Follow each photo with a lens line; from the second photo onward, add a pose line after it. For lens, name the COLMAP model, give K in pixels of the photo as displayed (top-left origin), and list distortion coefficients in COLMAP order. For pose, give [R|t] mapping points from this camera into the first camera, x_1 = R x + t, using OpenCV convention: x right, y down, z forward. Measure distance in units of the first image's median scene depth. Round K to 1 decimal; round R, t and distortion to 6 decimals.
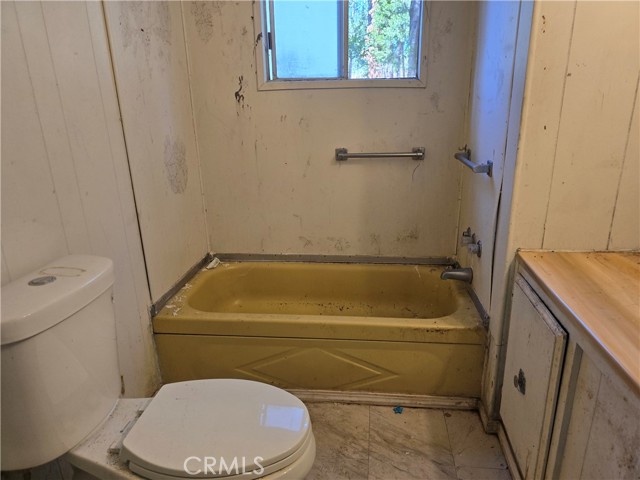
lens RADIAL K [[432.2, 0, 332.3], [0, 432.2, 231.8], [0, 0, 1]] dist [0.050331, -0.040738]
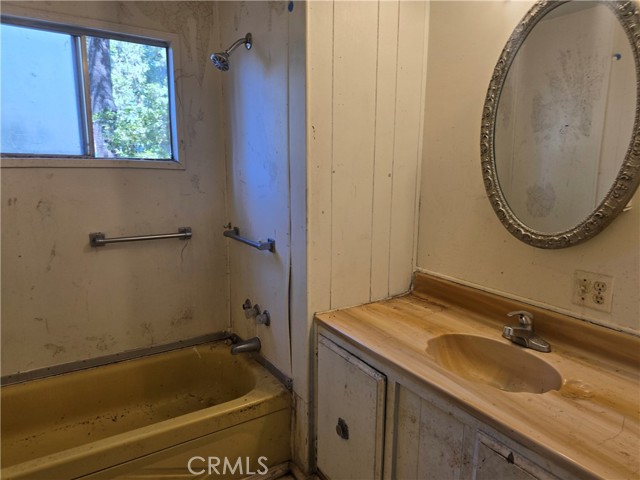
lens RADIAL K [[432.2, 0, 320.8], [0, 432.2, 238.6], [0, 0, 1]] dist [0.050331, -0.040738]
pose [[0.785159, -0.078443, 0.614306, -0.216662], [0.155967, 0.985019, -0.073565, -0.058866], [-0.599332, 0.153571, 0.785631, 0.041660]]
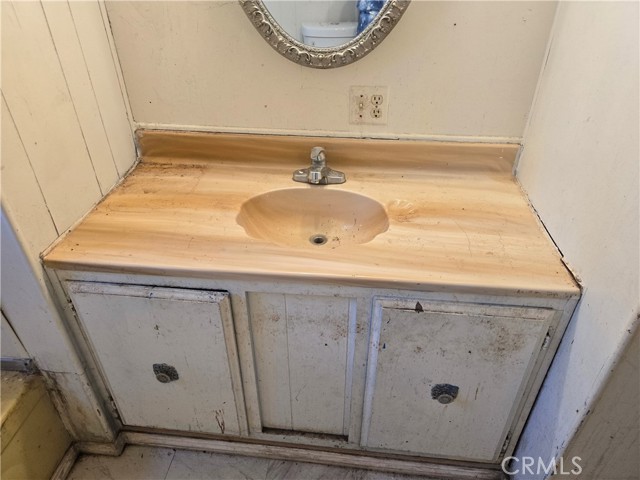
lens RADIAL K [[432.2, 0, 316.8], [0, 432.2, 231.2], [0, 0, 1]] dist [0.050331, -0.040738]
pose [[-0.005114, -0.534335, 0.845257, -0.112007], [0.289768, 0.808211, 0.512669, -0.182268], [-0.957083, 0.247550, 0.150700, 0.400996]]
